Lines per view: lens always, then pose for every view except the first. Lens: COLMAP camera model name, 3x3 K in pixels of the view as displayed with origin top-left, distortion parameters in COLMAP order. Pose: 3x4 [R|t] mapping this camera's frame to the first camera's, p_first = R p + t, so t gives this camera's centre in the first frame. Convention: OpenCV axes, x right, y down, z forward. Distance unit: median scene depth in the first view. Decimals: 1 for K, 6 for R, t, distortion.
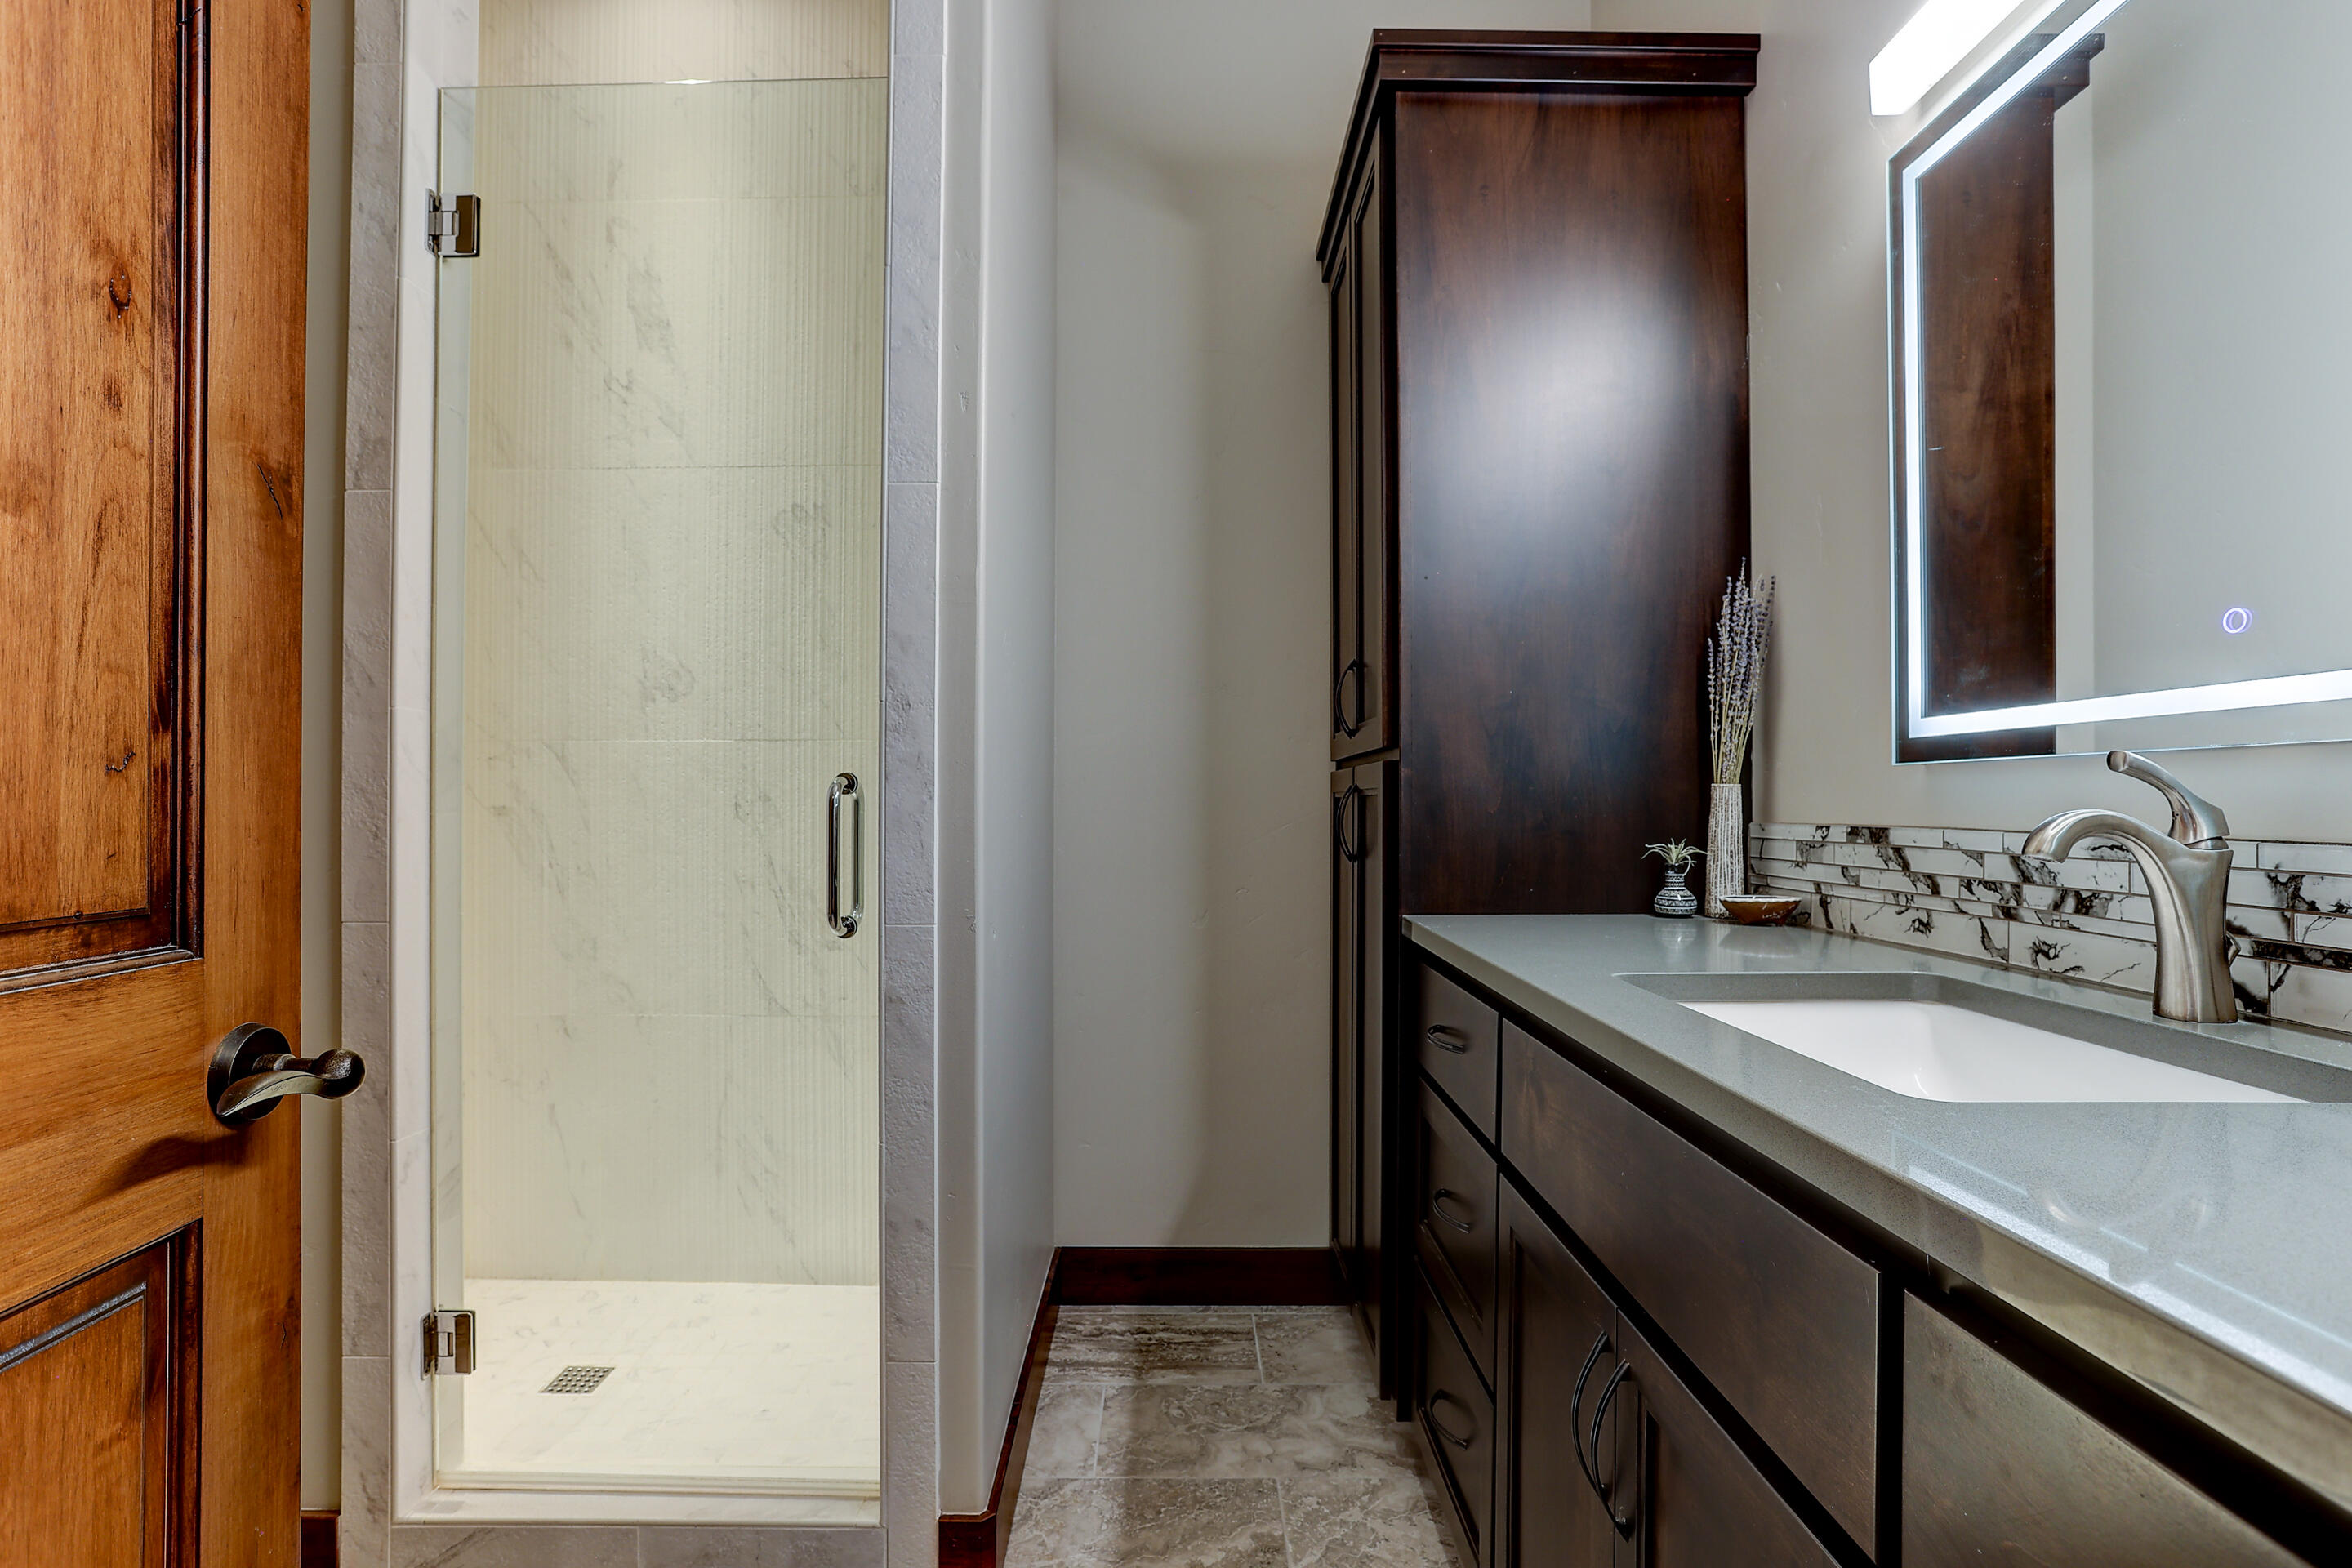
lens RADIAL K [[1143.9, 0, 1161.1], [0, 1143.9, 783.8], [0, 0, 1]] dist [-0.053186, 0.021801]
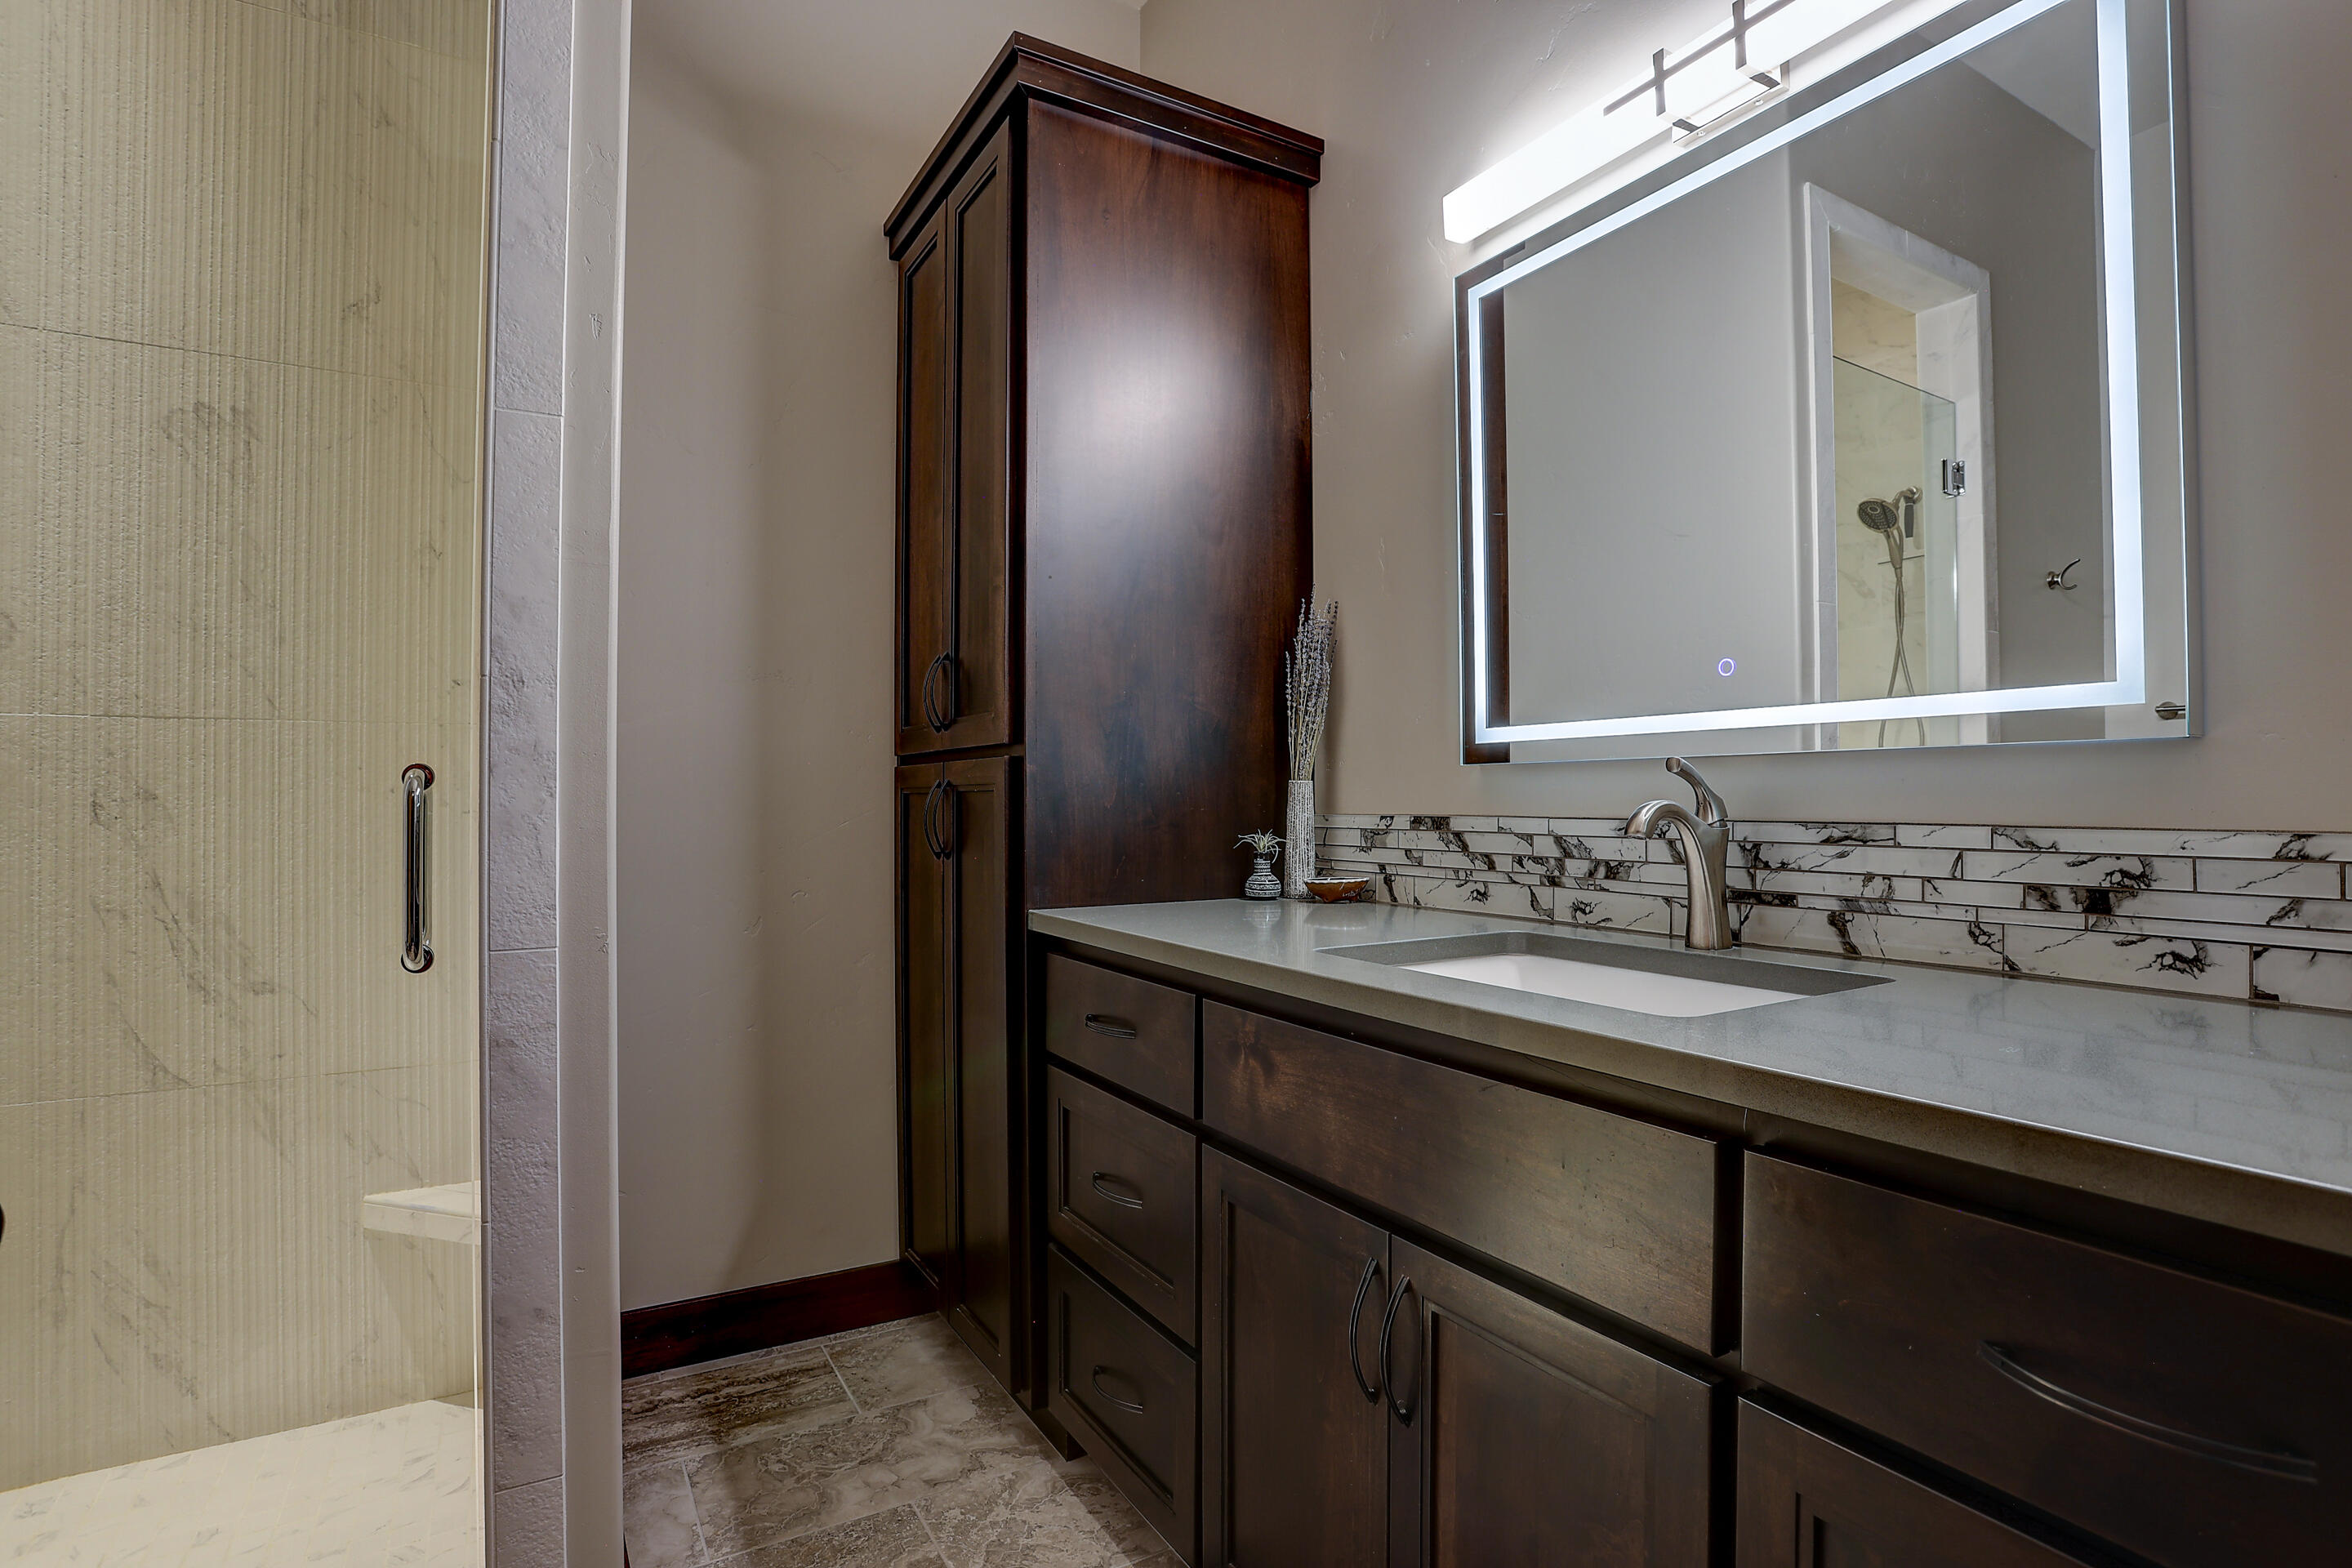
lens RADIAL K [[1163.4, 0, 1210.3], [0, 1163.4, 770.6], [0, 0, 1]] dist [-0.069185, 0.024088]
pose [[0.856251, 0.006744, 0.516516, -0.180633], [-0.003284, 0.999966, -0.007613, -0.000440], [-0.516549, 0.004823, 0.856244, 0.037906]]
